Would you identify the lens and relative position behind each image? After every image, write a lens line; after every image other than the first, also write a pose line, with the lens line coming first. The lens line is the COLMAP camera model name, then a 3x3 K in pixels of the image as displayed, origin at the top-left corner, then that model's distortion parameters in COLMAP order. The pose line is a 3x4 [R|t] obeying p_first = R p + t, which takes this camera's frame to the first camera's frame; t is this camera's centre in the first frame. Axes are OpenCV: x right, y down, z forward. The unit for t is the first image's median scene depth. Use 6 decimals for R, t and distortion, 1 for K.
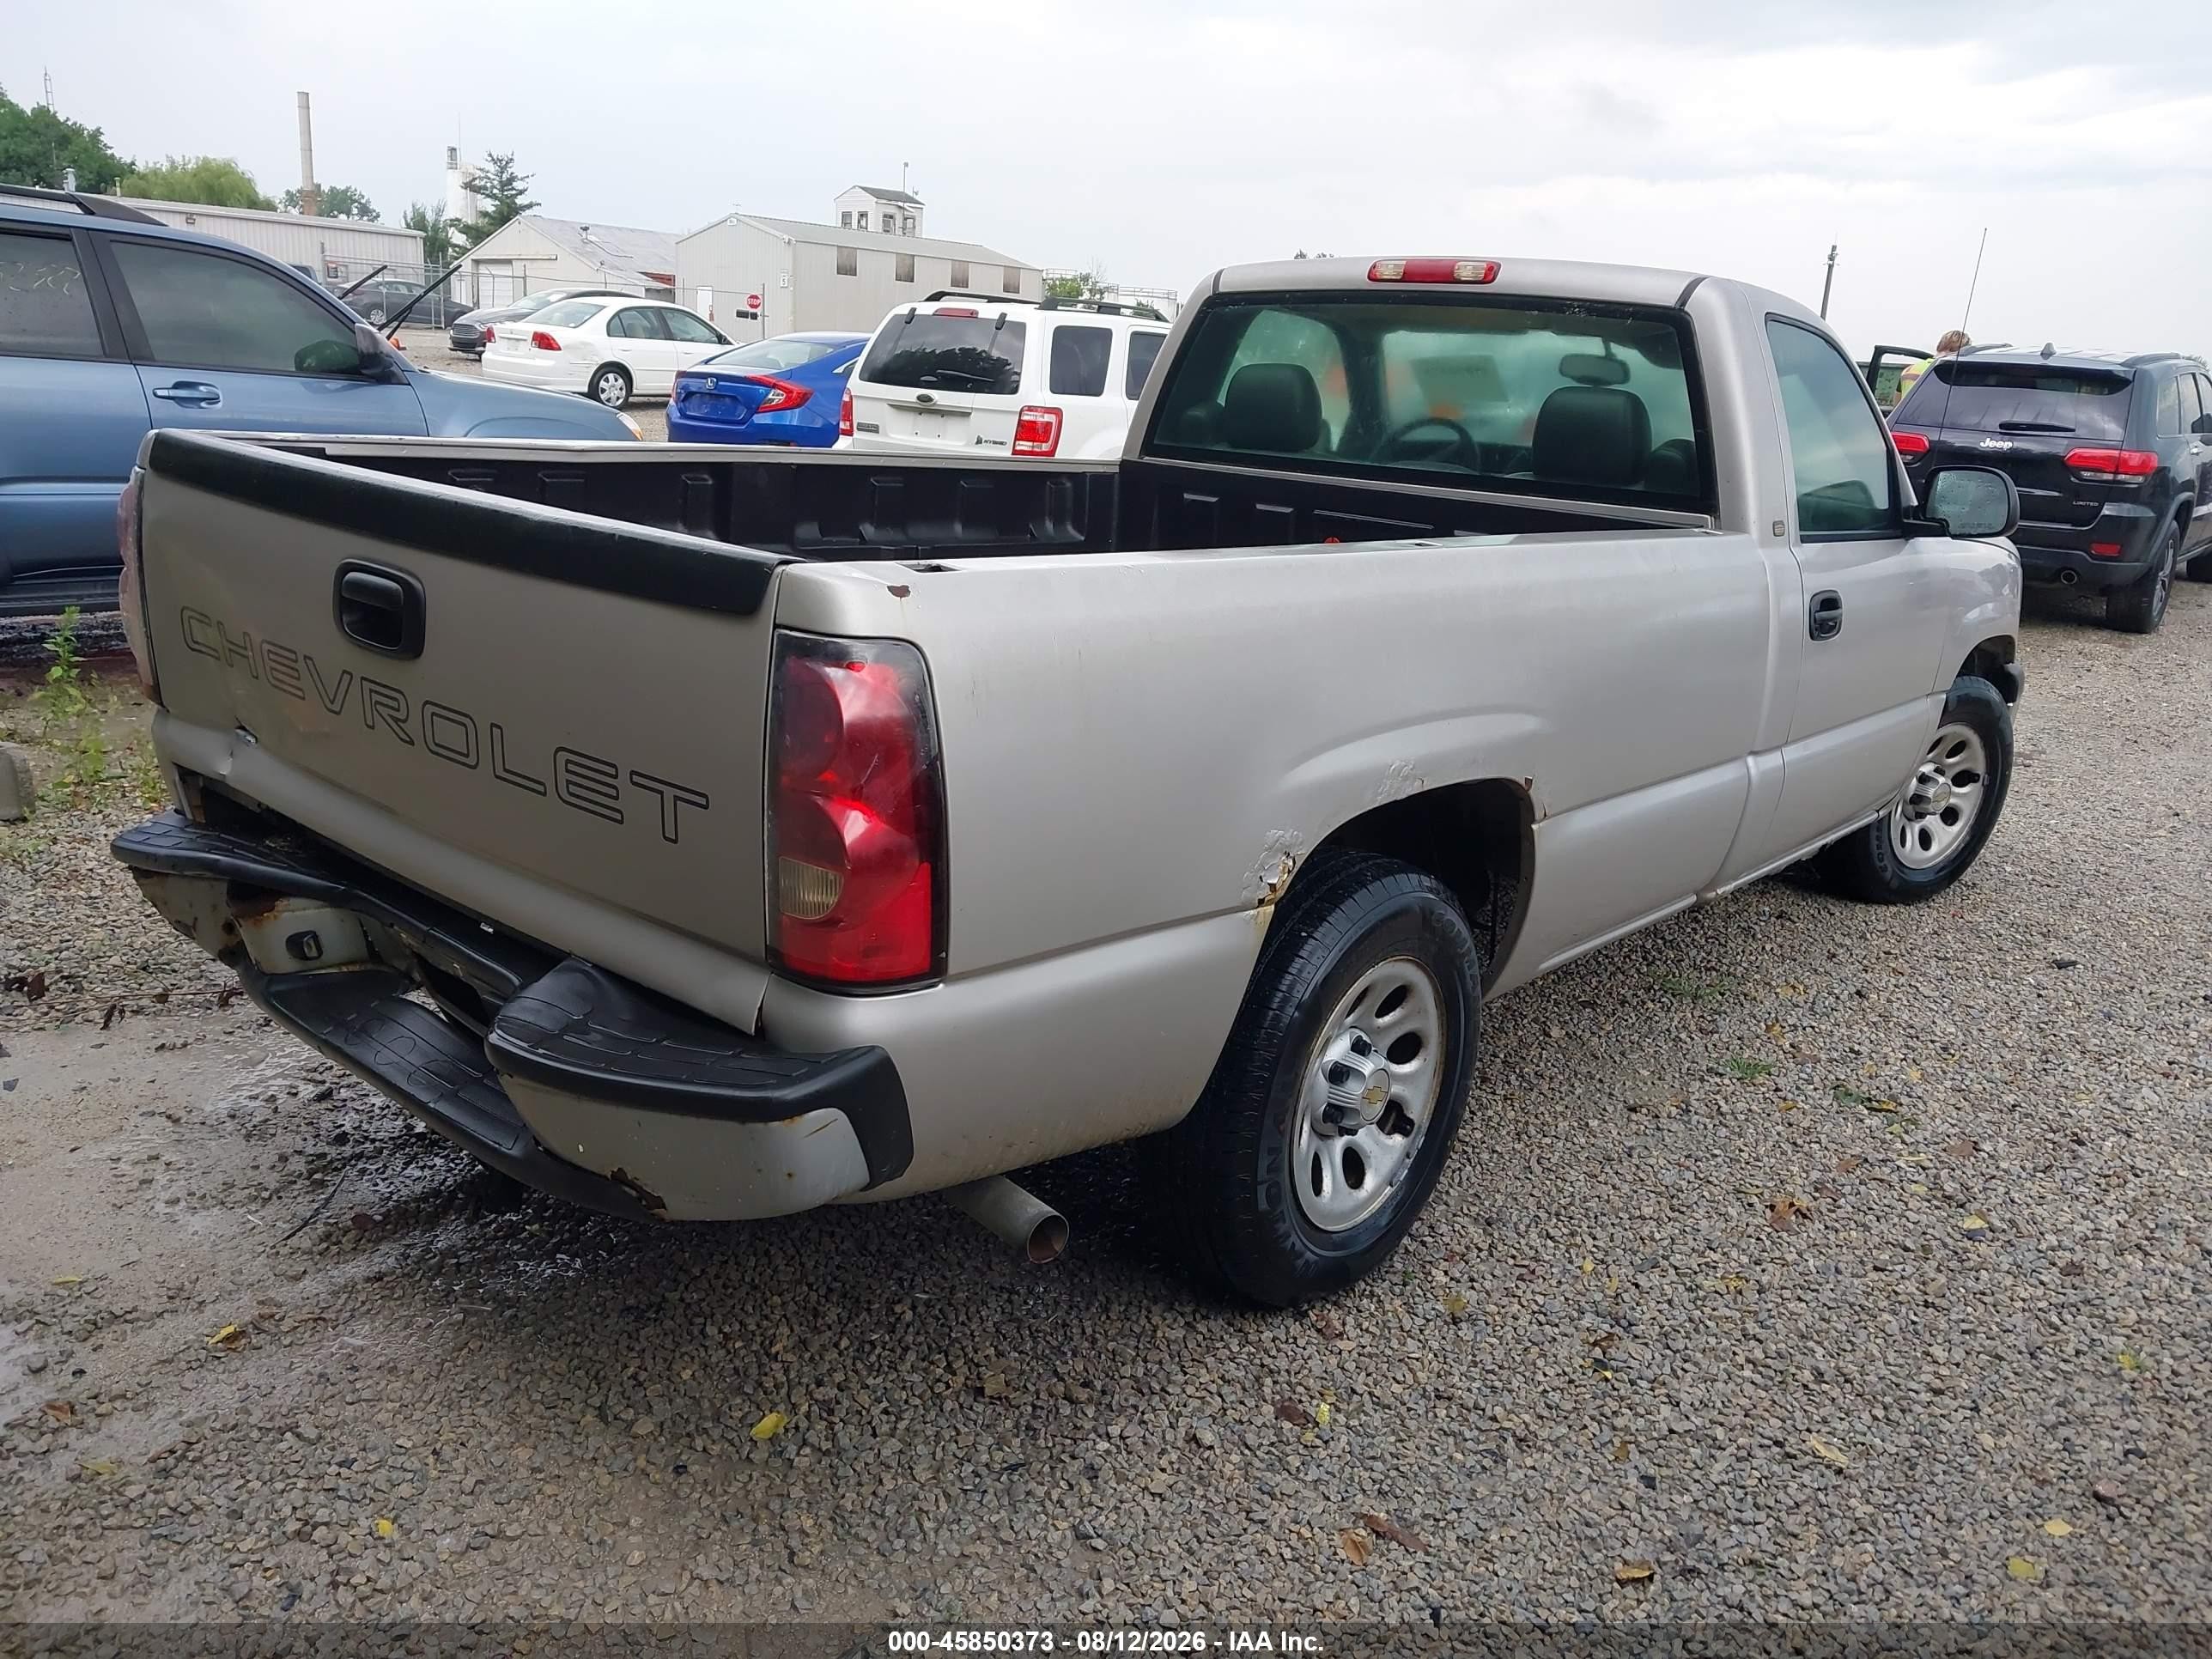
lens RADIAL K [[1673.2, 0, 1107.5], [0, 1673.2, 846.2], [0, 0, 1]] dist [0.001006, -0.041537]
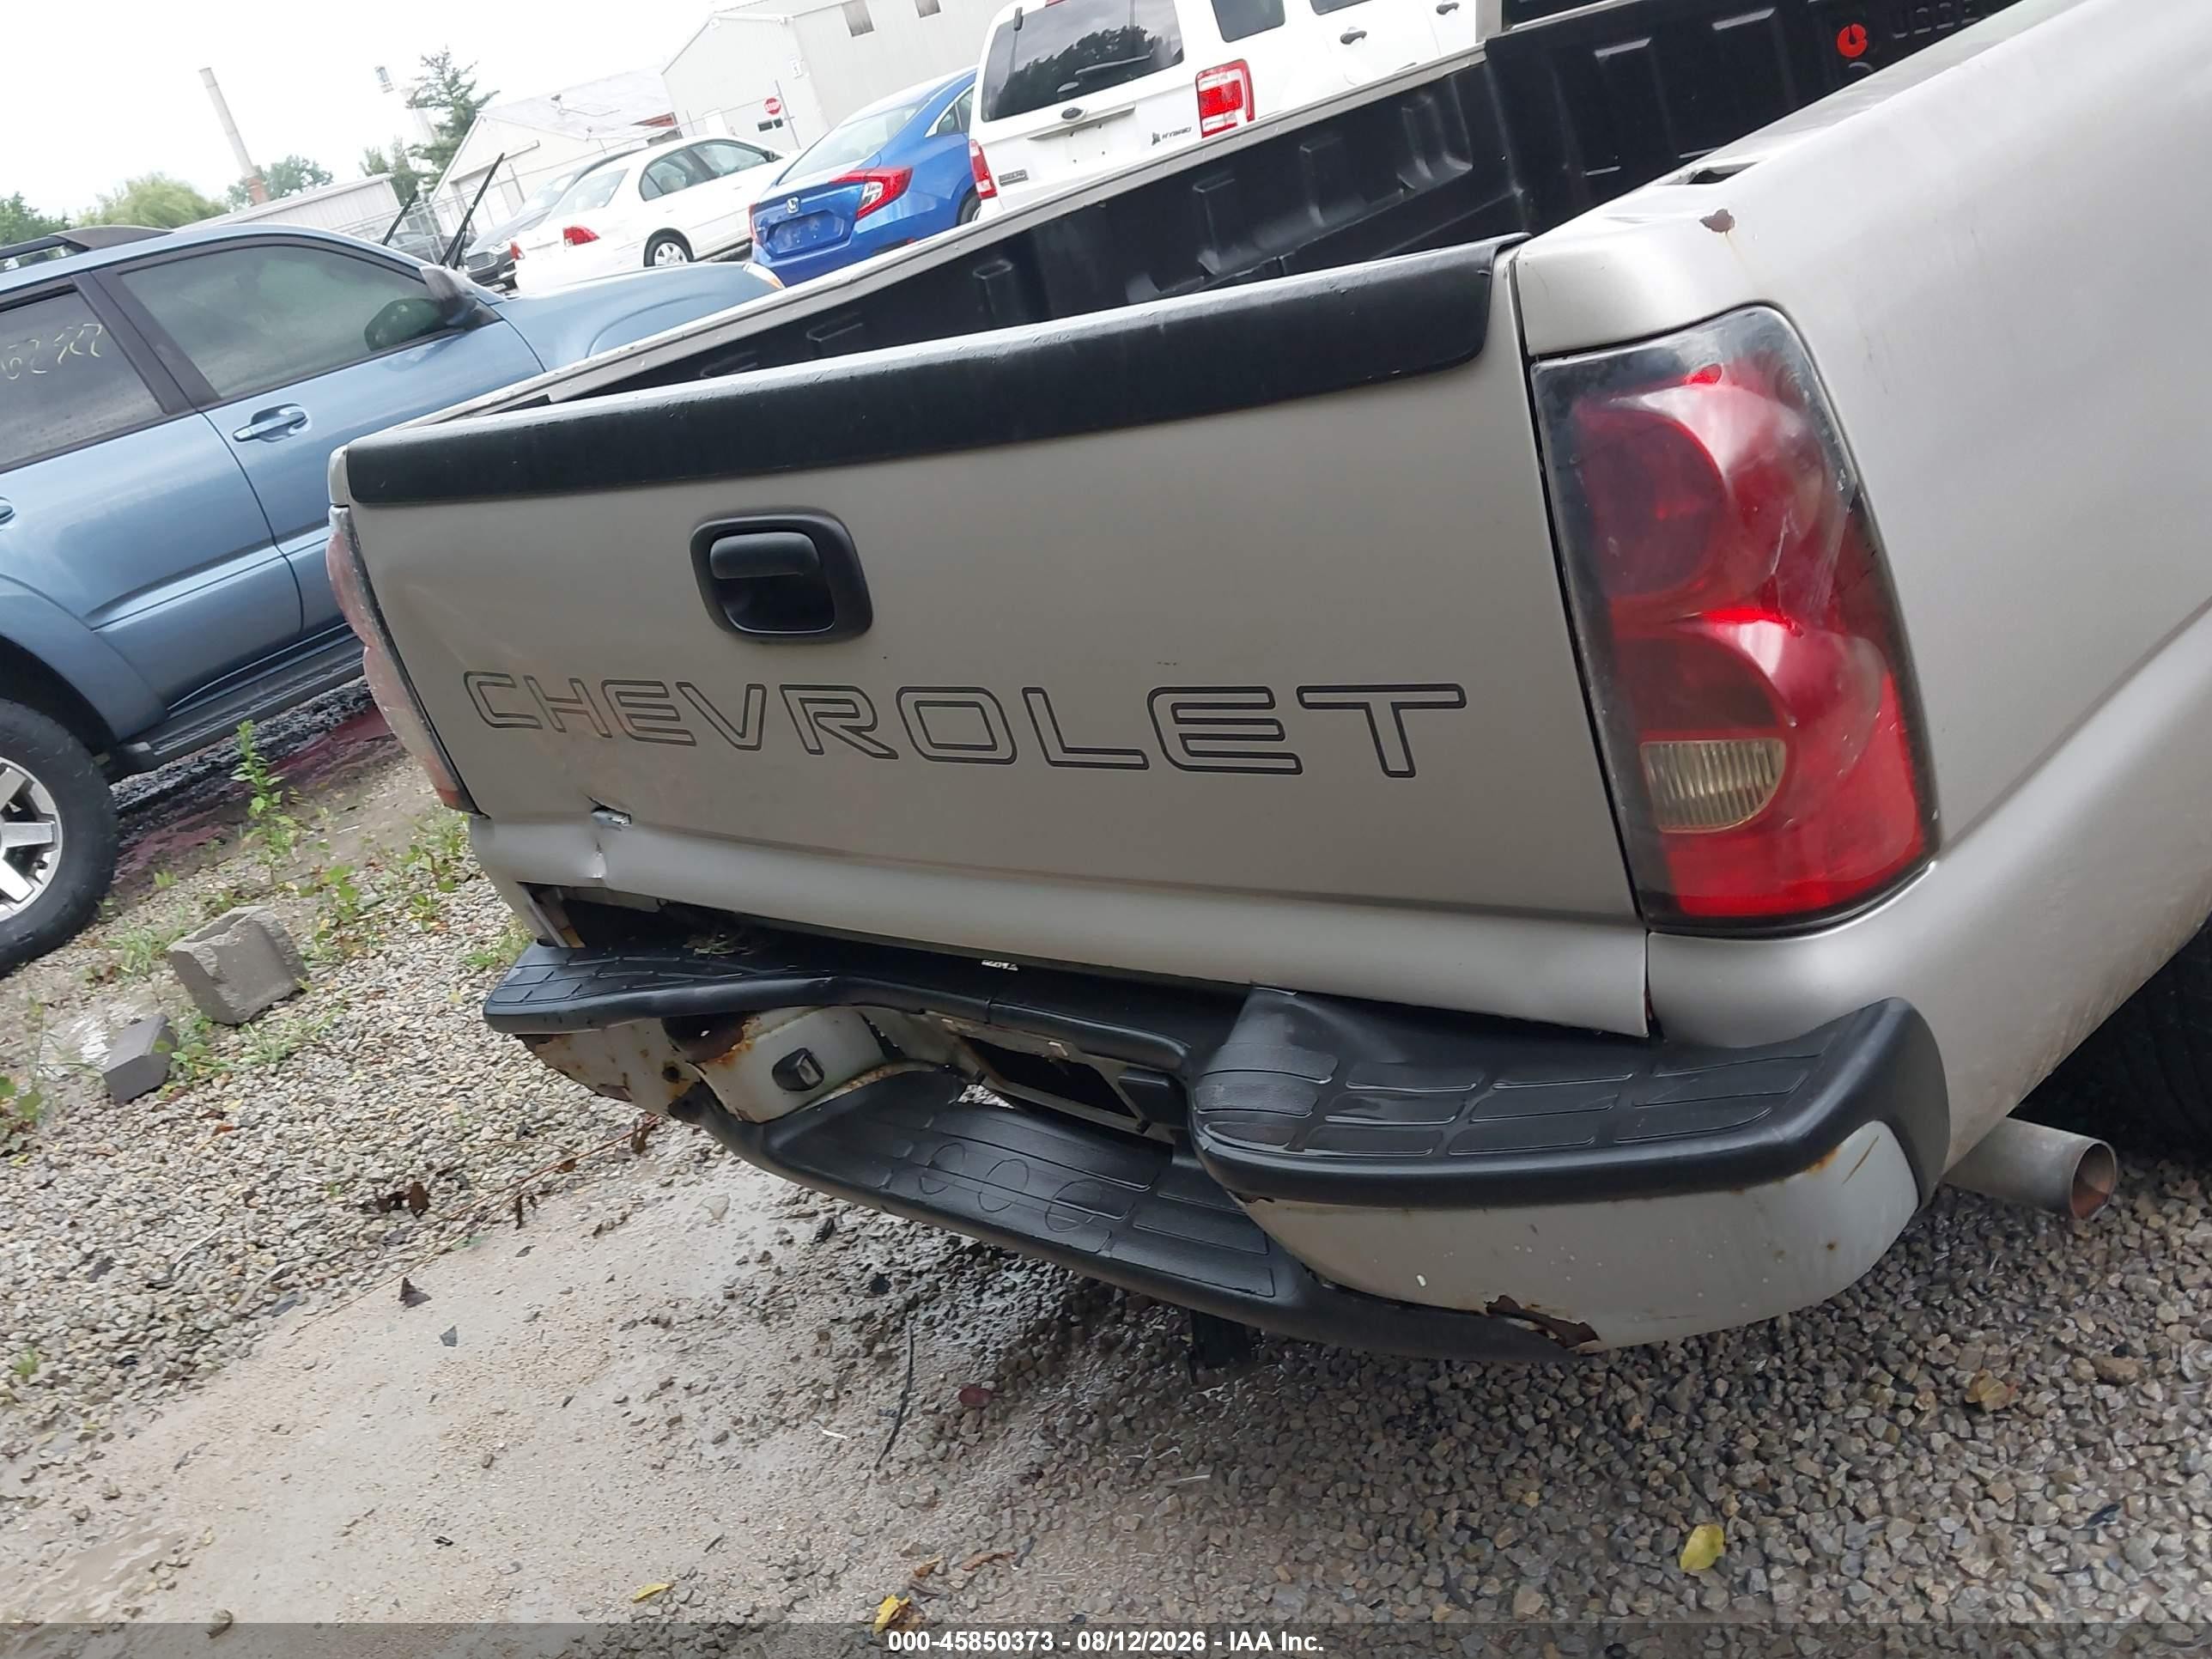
lens RADIAL K [[1994.4, 0, 1106.0], [0, 1994.4, 829.5], [0, 0, 1]] dist [0.040259, -0.105512]
pose [[0.934555, -0.313918, -0.167517, -0.152268], [0.328678, 0.941957, 0.068473, -0.043128], [0.136298, -0.119051, 0.983489, 0.163951]]
